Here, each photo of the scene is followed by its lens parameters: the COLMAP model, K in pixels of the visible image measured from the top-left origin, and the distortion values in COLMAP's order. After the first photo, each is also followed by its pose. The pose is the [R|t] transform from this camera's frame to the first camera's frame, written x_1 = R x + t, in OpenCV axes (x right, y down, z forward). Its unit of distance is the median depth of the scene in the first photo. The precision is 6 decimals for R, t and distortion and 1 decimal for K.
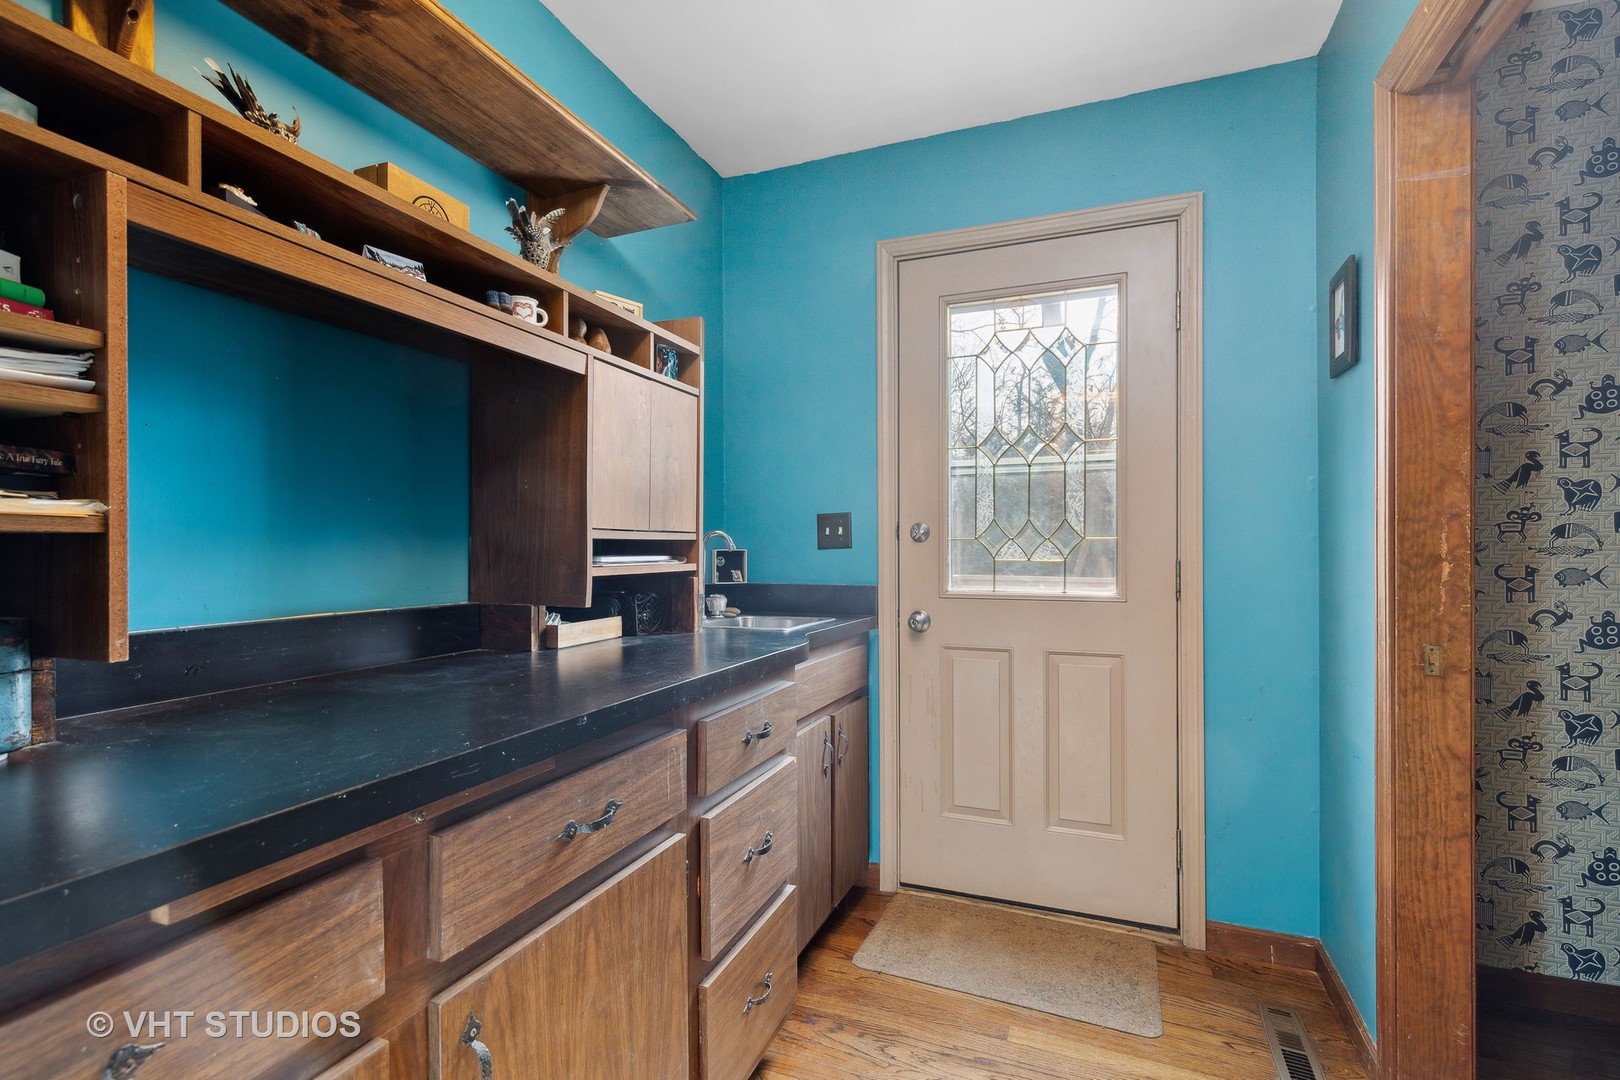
lens RADIAL K [[736.2, 0, 806.2], [0, 736.2, 549.0], [0, 0, 1]] dist [0.009669, -0.001025]
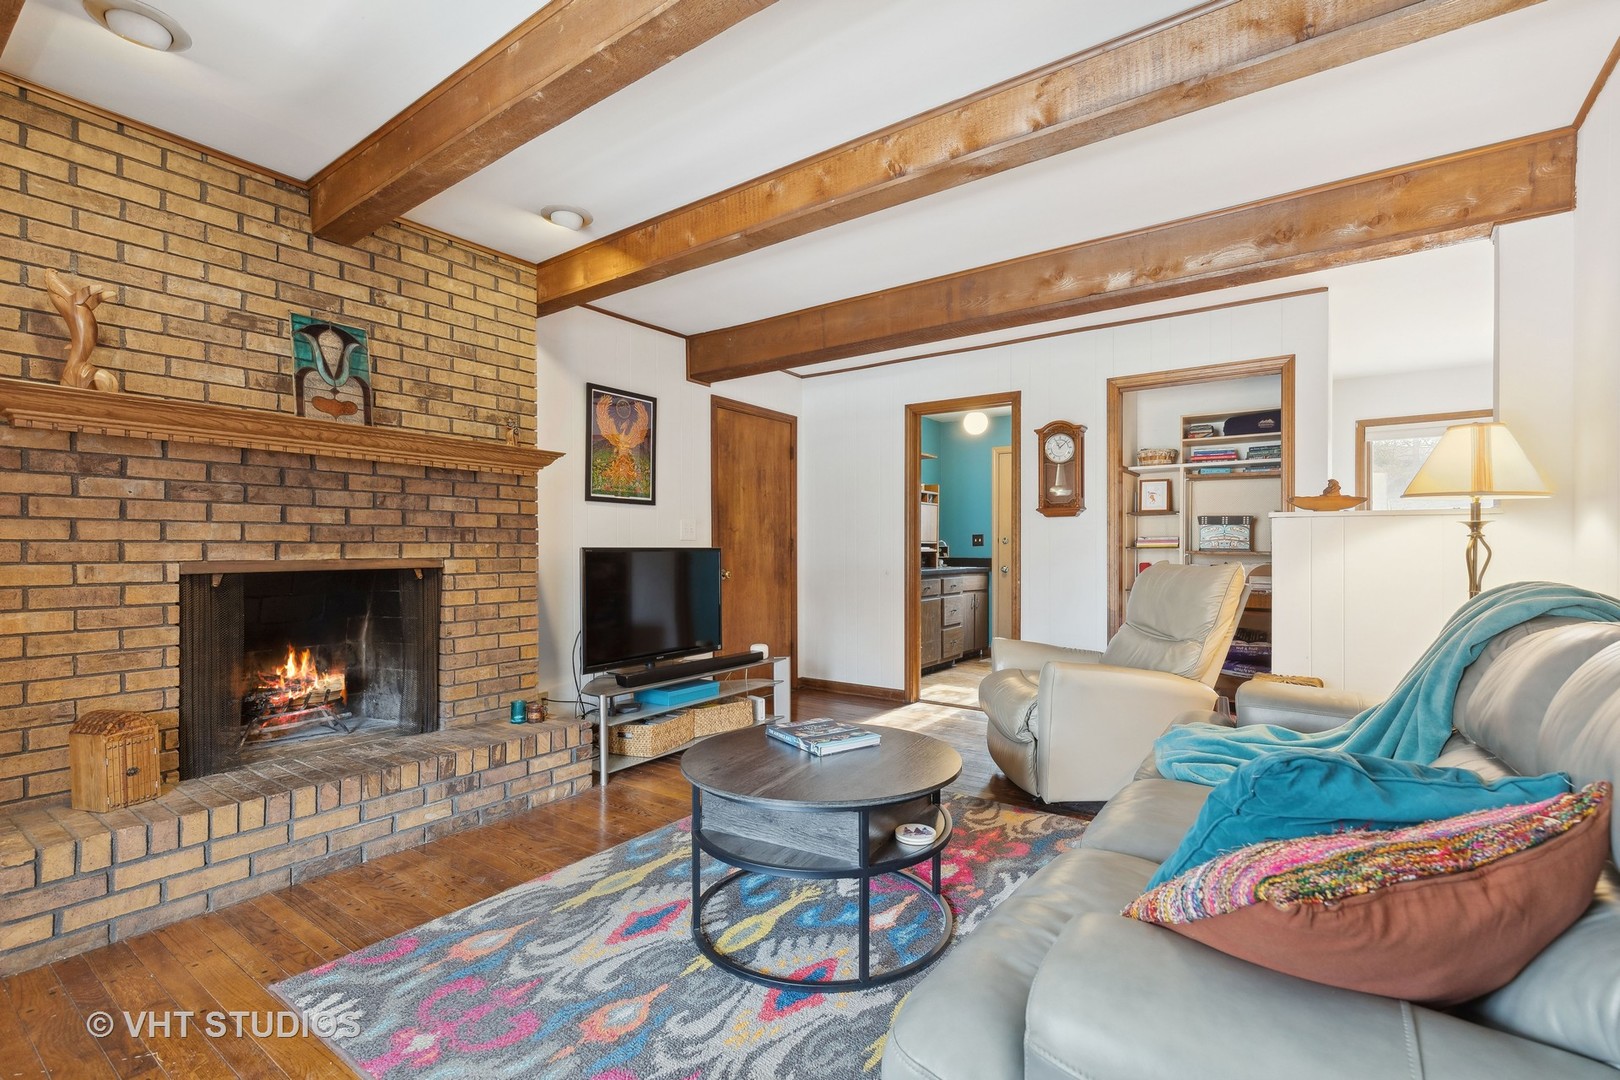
lens RADIAL K [[736.2, 0, 803.7], [0, 736.2, 535.4], [0, 0, 1]] dist [0.009669, -0.001025]
pose [[0.968589, -0.000146, -0.248665, 0.101777], [-0.004508, 0.999825, -0.018144, 0.014604], [0.248625, 0.018695, 0.968419, -2.241603]]
